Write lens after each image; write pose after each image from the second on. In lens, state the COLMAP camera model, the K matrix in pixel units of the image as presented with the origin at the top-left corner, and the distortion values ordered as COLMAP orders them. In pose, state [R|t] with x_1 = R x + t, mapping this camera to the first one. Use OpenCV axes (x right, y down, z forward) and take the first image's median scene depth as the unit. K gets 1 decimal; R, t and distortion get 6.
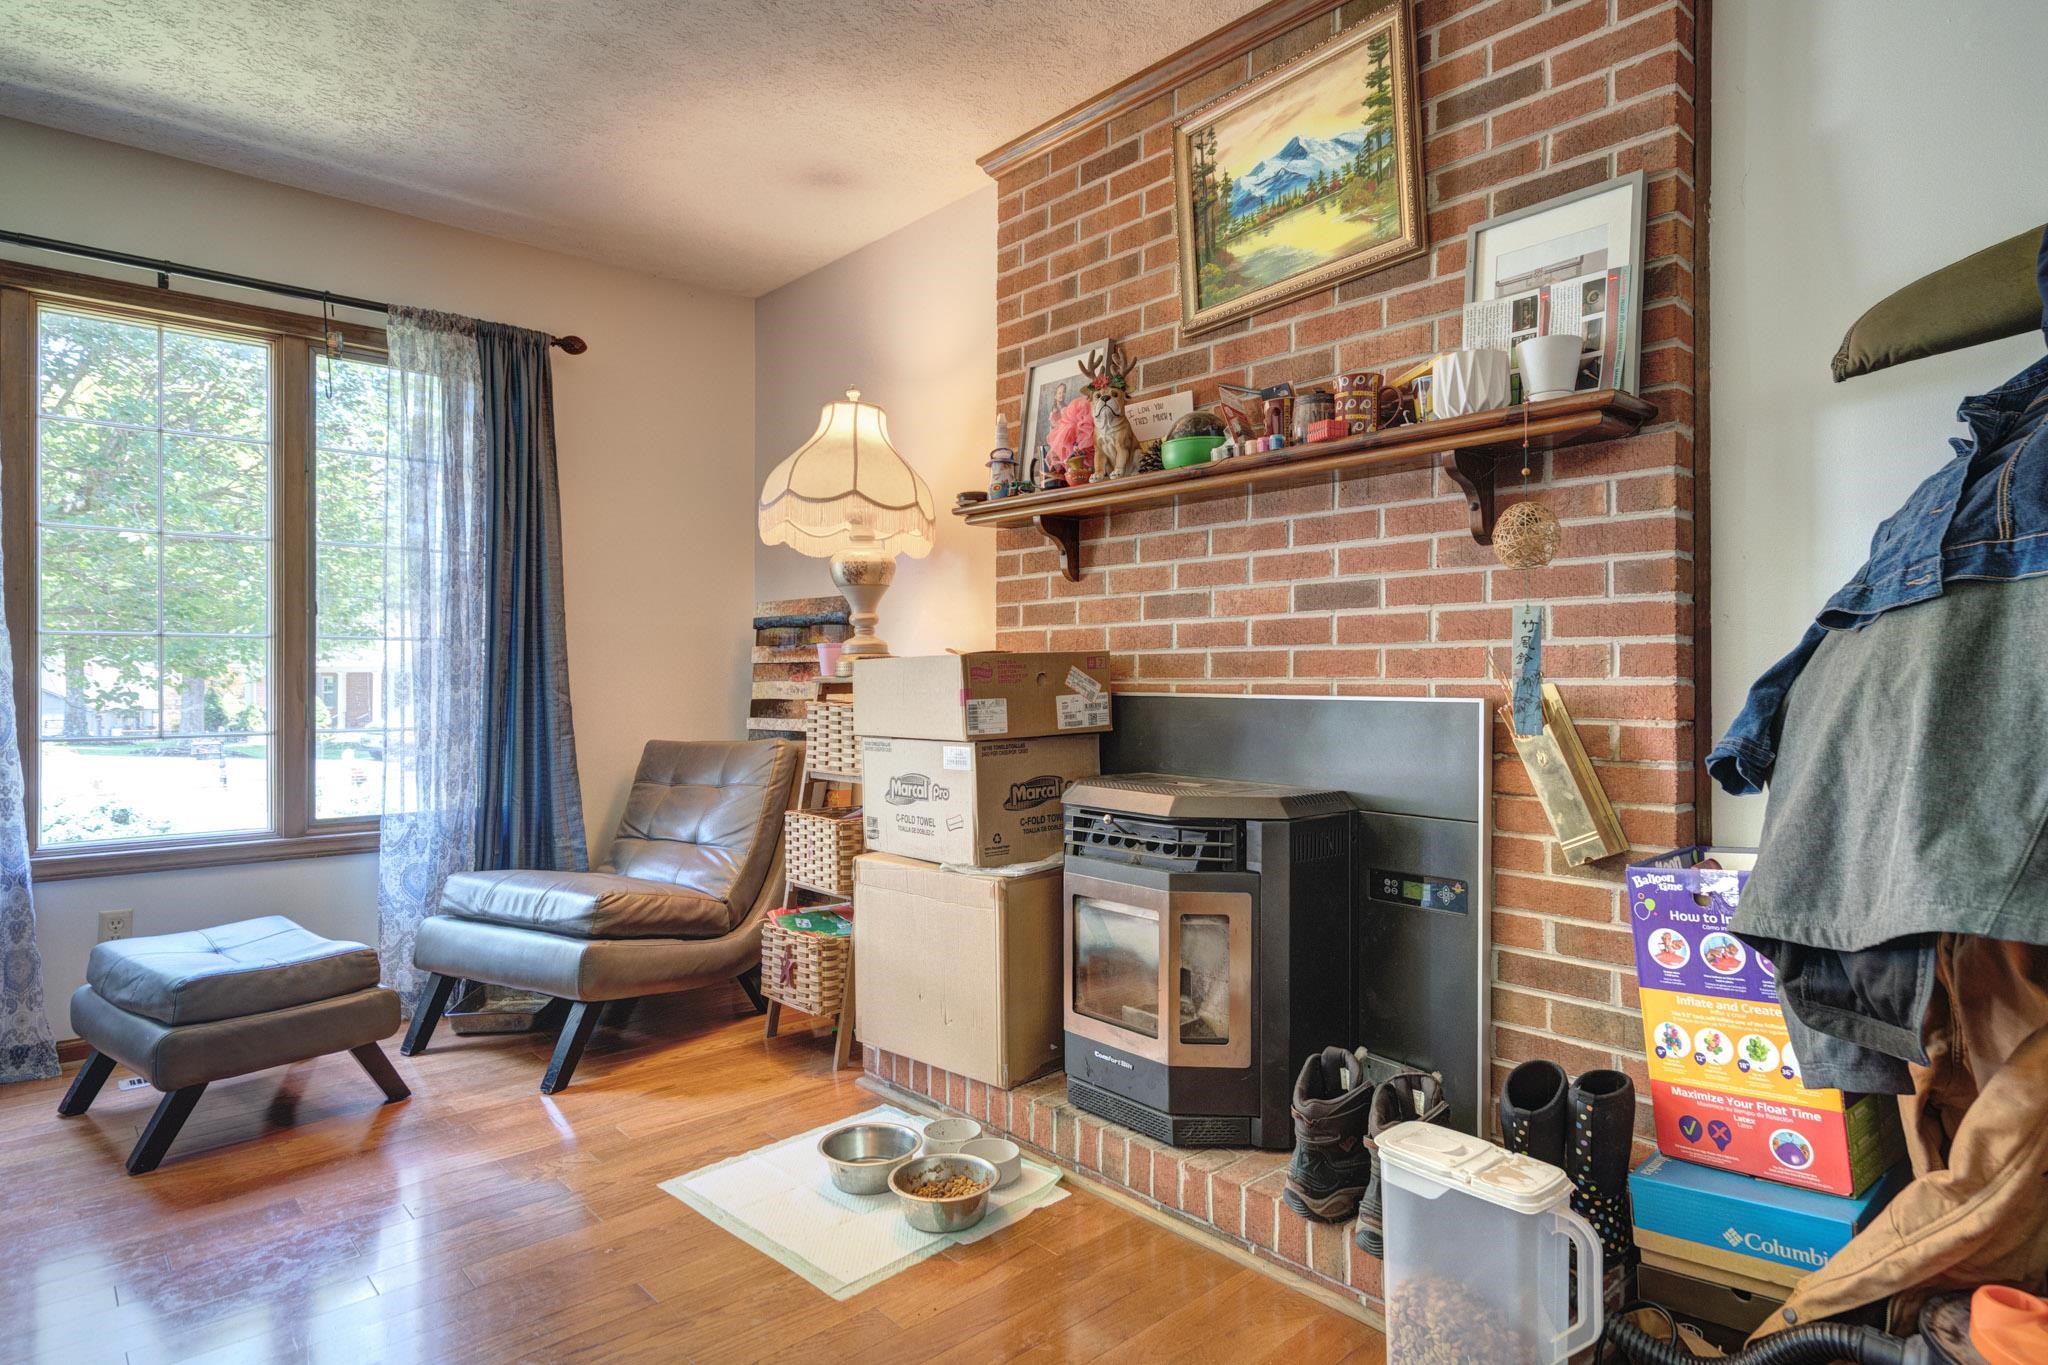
lens RADIAL K [[1134.8, 0, 1015.2], [0, 1134.8, 675.9], [0, 0, 1]] dist [0.007328, 0.002195]
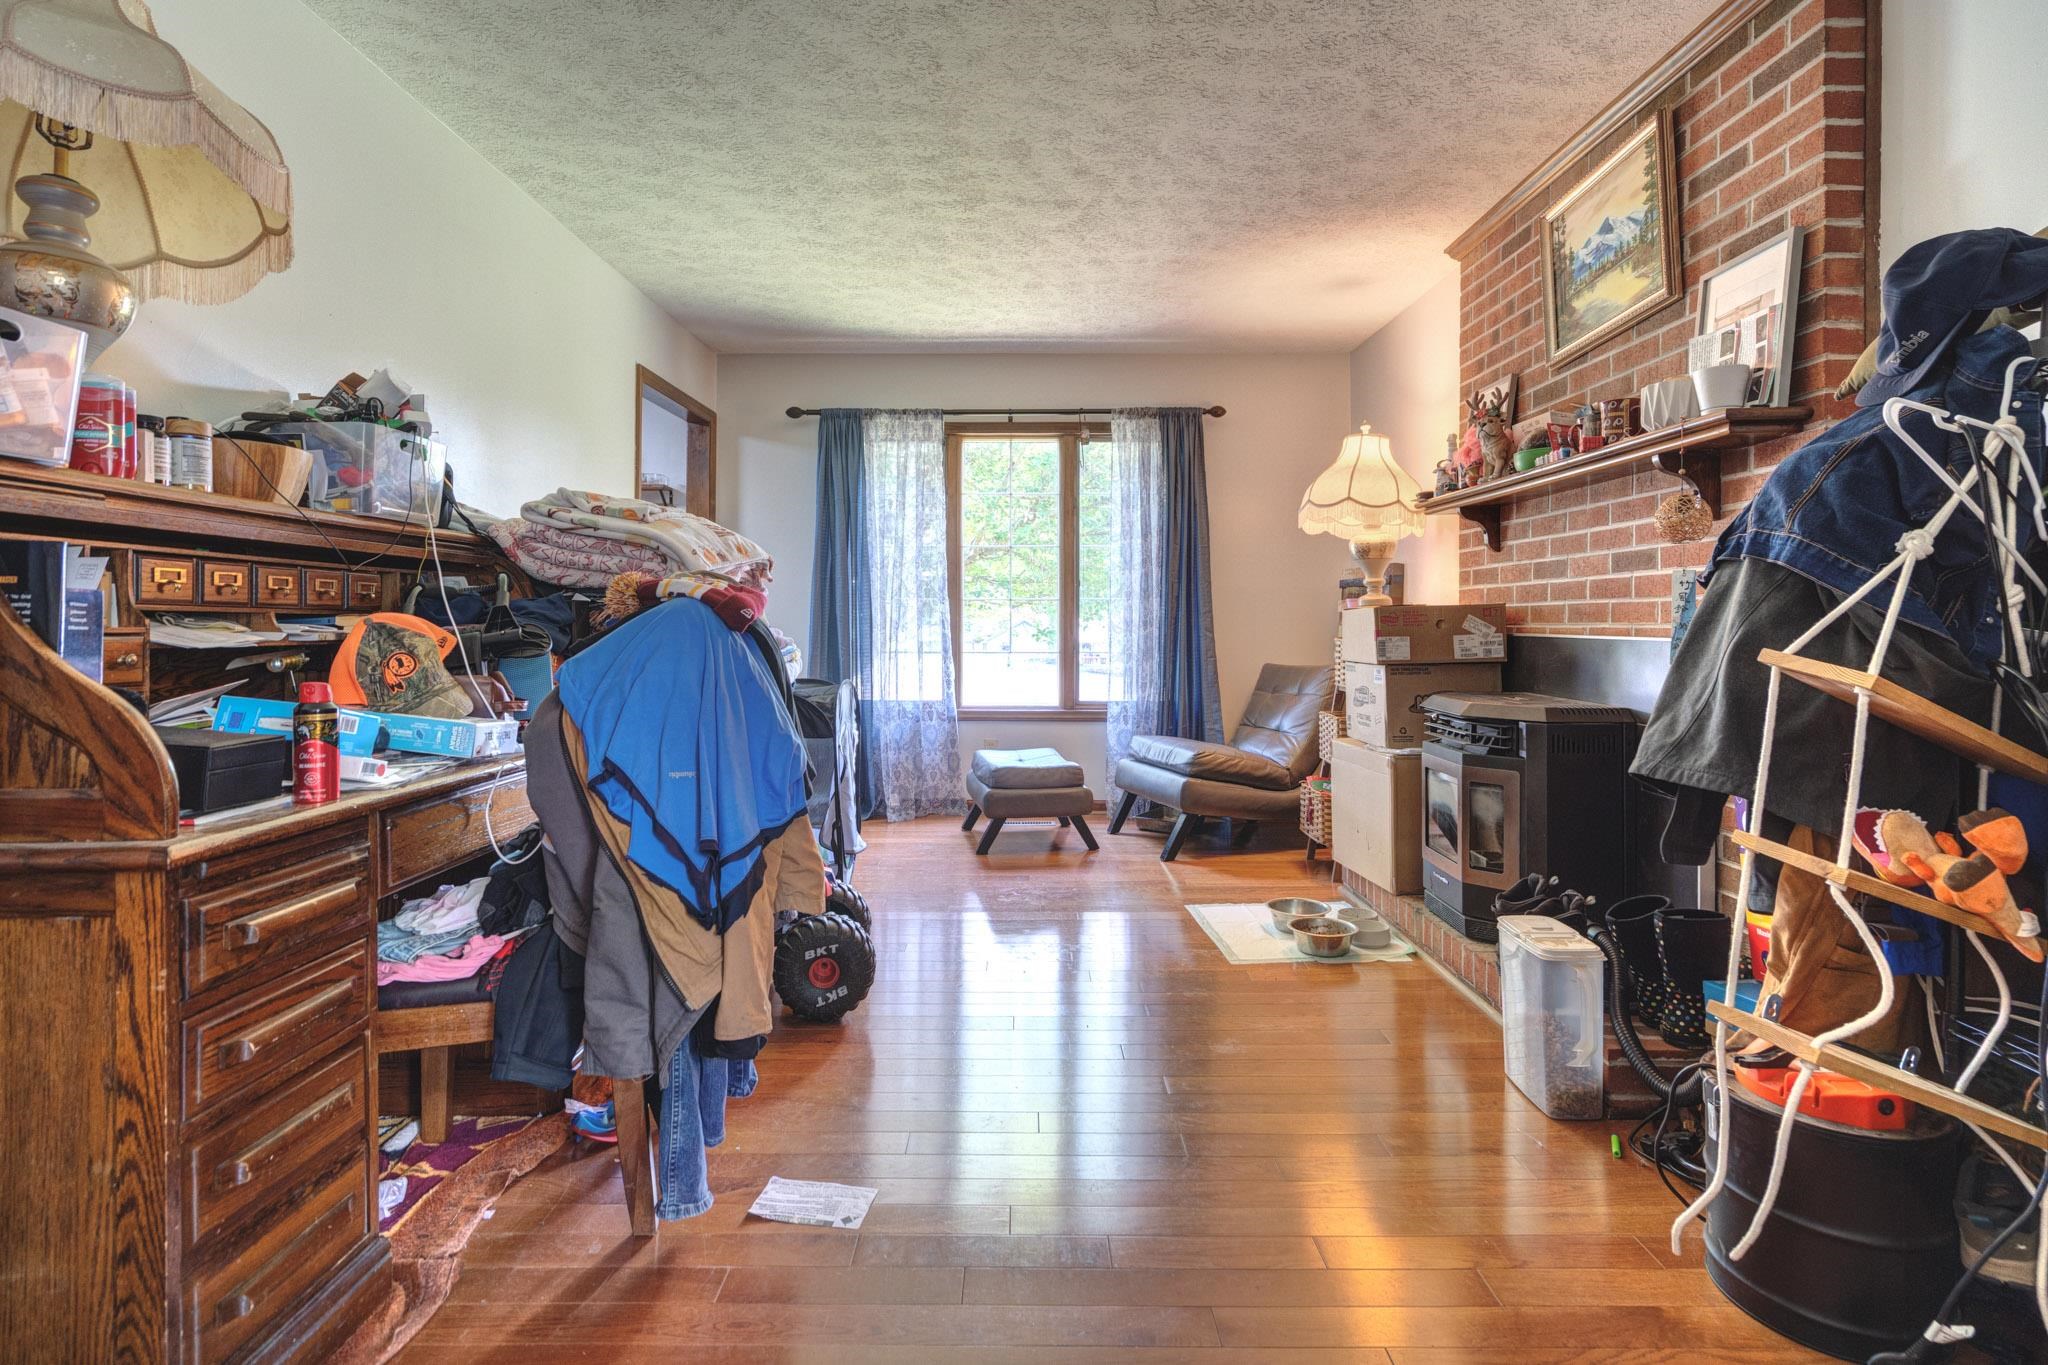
lens RADIAL K [[1019.5, 0, 1055.6], [0, 1019.5, 620.9], [0, 0, 1]] dist [-0.000412, 0.003587]
pose [[0.761159, 0.000952, -0.648564, 0.480331], [-0.001151, 0.999999, 0.000117, -0.000282], [0.648564, 0.000658, 0.761160, -0.297701]]
